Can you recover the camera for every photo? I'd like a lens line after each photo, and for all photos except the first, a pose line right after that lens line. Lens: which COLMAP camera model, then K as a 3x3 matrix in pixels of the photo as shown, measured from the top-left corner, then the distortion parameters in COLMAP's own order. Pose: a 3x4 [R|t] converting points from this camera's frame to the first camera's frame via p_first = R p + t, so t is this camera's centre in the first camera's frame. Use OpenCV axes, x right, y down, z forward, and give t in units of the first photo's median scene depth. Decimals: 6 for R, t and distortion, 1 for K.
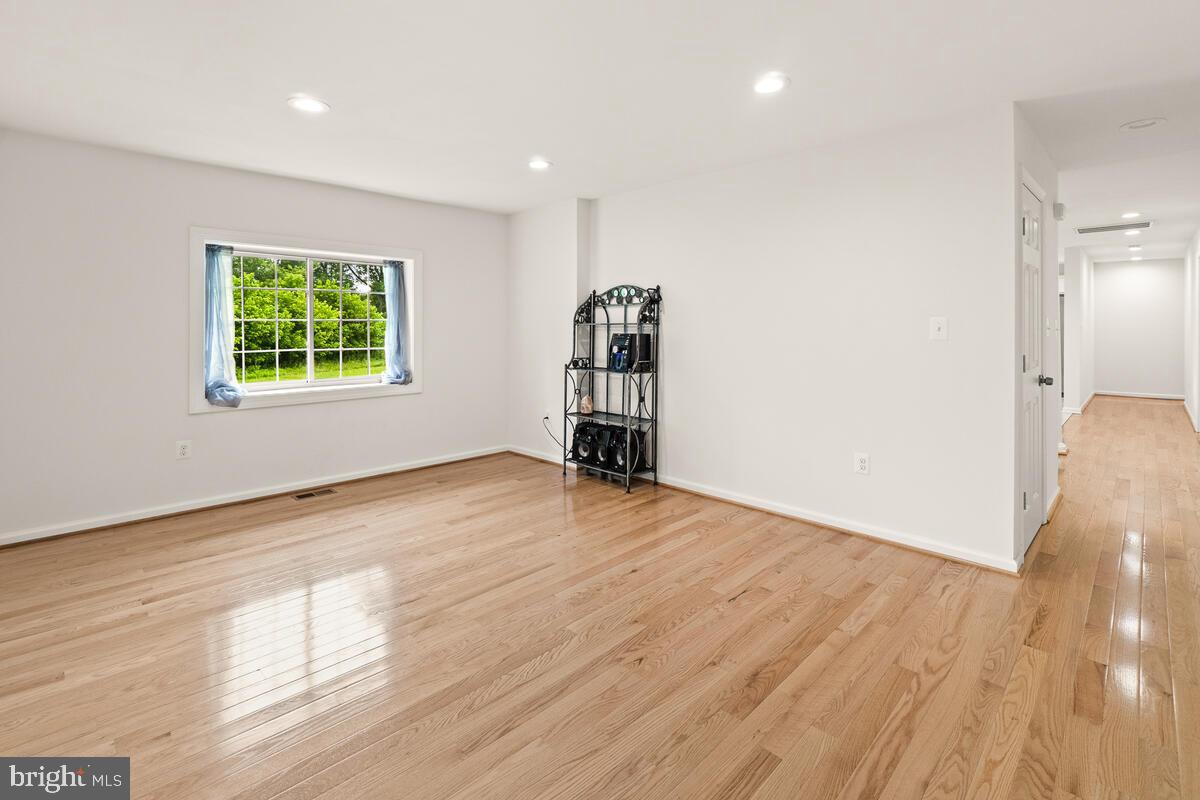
lens RADIAL K [[542.4, 0, 603.3], [0, 542.4, 327.6], [0, 0, 1]] dist [-0.003725, 0.000158]
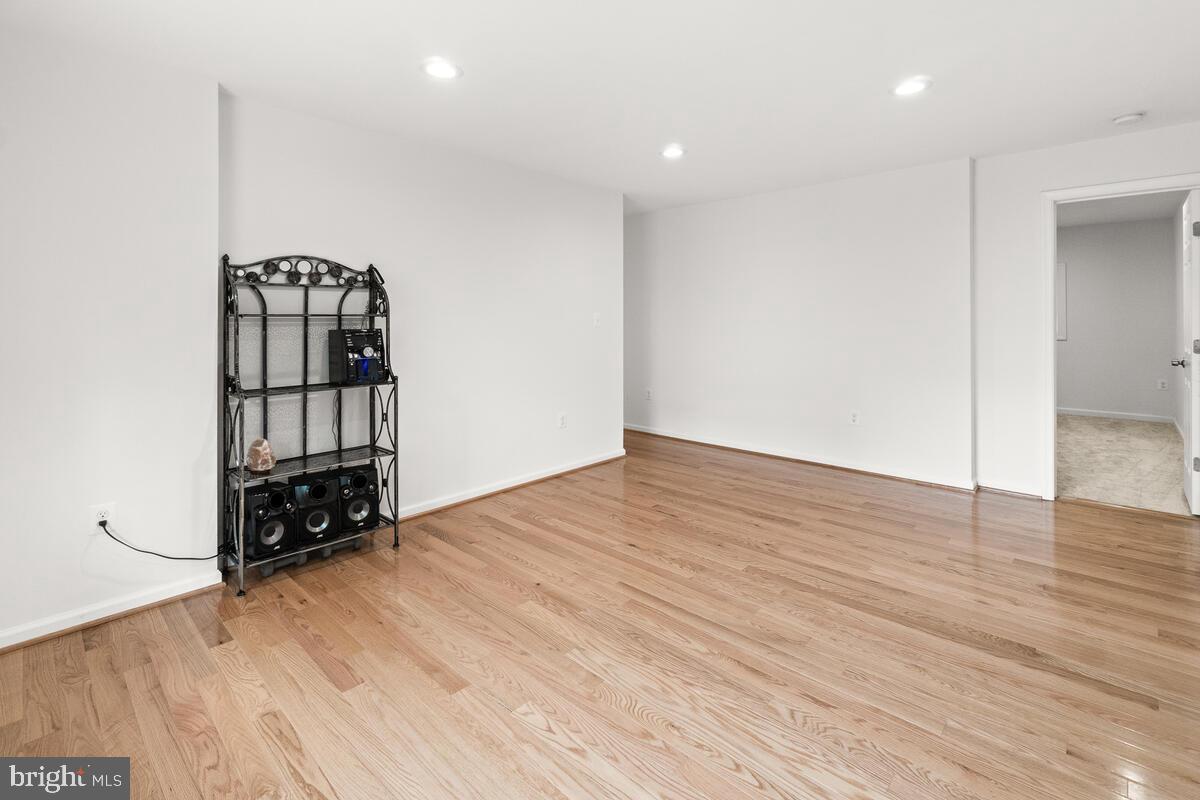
lens RADIAL K [[542.4, 0, 603.3], [0, 542.4, 327.6], [0, 0, 1]] dist [-0.003725, 0.000158]
pose [[-0.021387, -0.013650, 0.999678, -0.661816], [0.005238, 0.999892, 0.013765, 0.000717], [-0.999758, 0.005531, -0.021314, 0.703926]]
